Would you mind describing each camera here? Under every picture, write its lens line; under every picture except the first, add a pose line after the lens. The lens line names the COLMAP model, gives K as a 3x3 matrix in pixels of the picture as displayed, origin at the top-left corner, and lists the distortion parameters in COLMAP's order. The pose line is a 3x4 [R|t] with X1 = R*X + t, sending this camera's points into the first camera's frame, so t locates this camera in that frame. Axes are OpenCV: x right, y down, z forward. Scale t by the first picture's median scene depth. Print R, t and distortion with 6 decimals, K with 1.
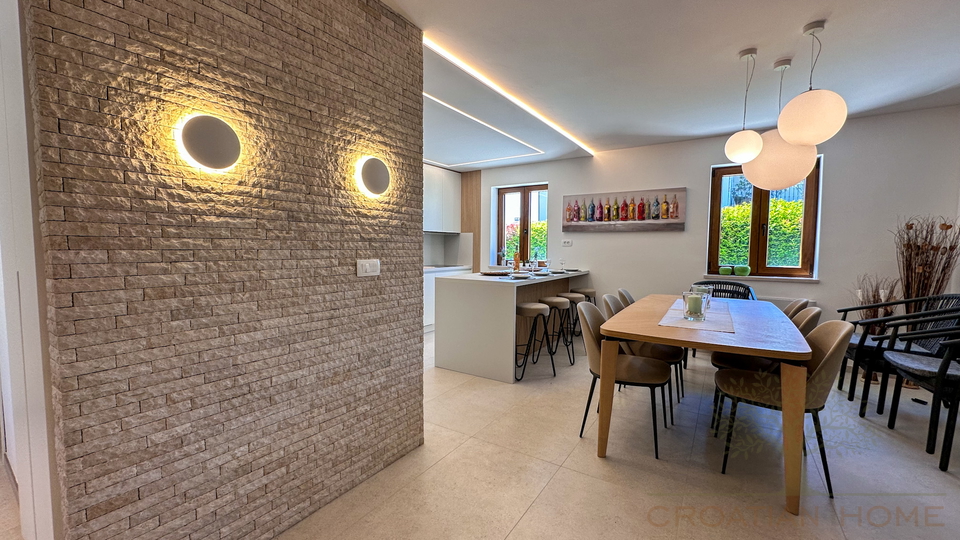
lens RADIAL K [[381.7, 0, 479.5], [0, 381.7, 270.8], [0, 0, 1]] dist [-0.003726, 0.001004]
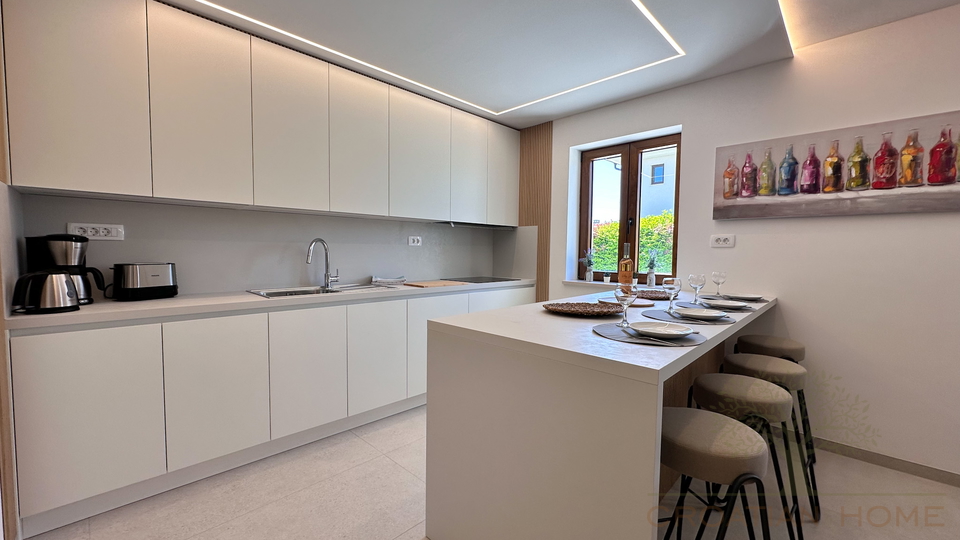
lens RADIAL K [[381.7, 0, 479.3], [0, 381.7, 271.4], [0, 0, 1]] dist [-0.003726, 0.001004]
pose [[0.982094, 0.014948, -0.187798, 0.010734], [-0.016842, 0.999822, -0.008494, -0.031406], [0.187637, 0.011505, 0.982171, 0.602492]]
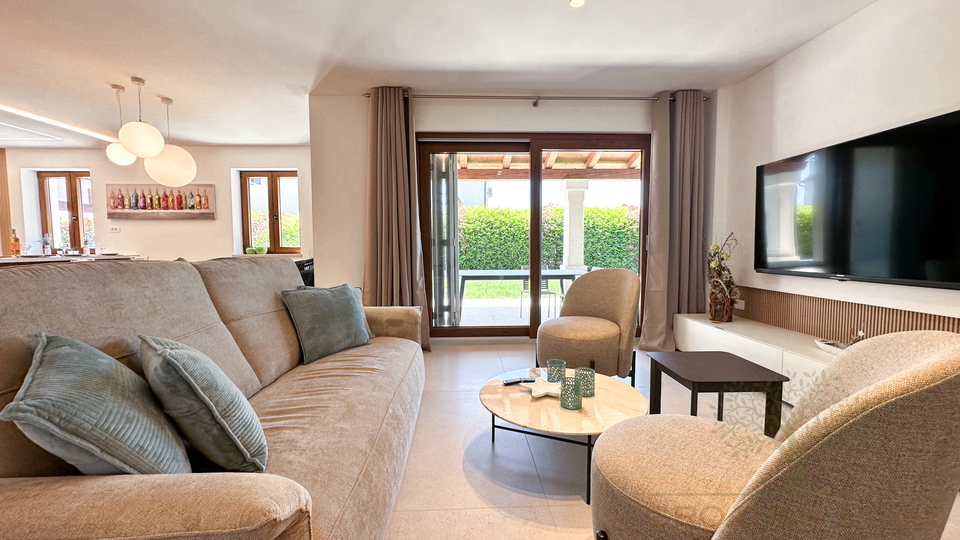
lens RADIAL K [[381.7, 0, 478.5], [0, 381.7, 271.3], [0, 0, 1]] dist [-0.003726, 0.001004]
pose [[0.814126, -0.047730, 0.578723, 0.584563], [0.045437, 0.998797, 0.018456, 0.091019], [-0.578908, 0.011270, 0.815315, -0.574114]]
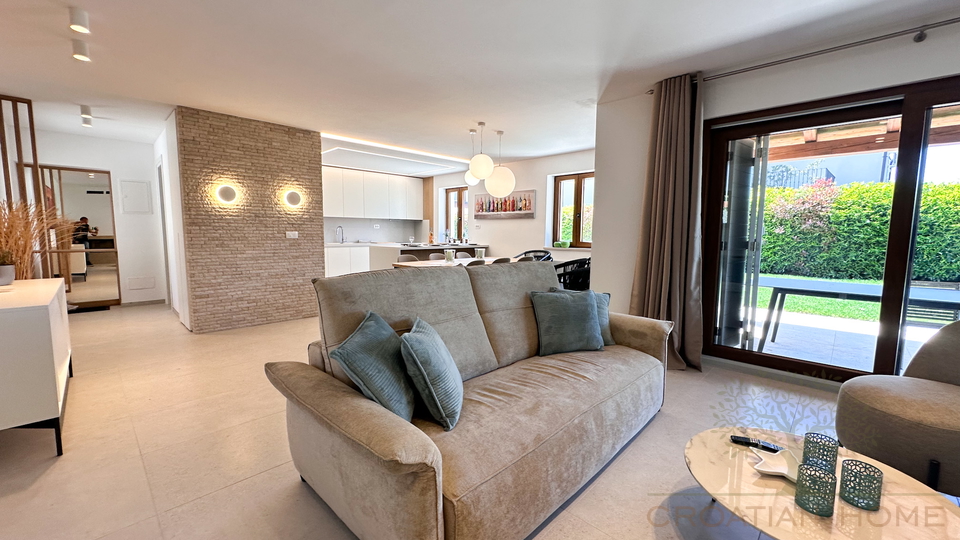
lens RADIAL K [[381.7, 0, 480.2], [0, 381.7, 270.9], [0, 0, 1]] dist [-0.003726, 0.001004]
pose [[0.982598, 0.021174, -0.184533, 0.701169], [-0.014363, 0.999168, 0.038169, 0.057668], [0.185187, -0.034854, 0.982085, -0.627281]]
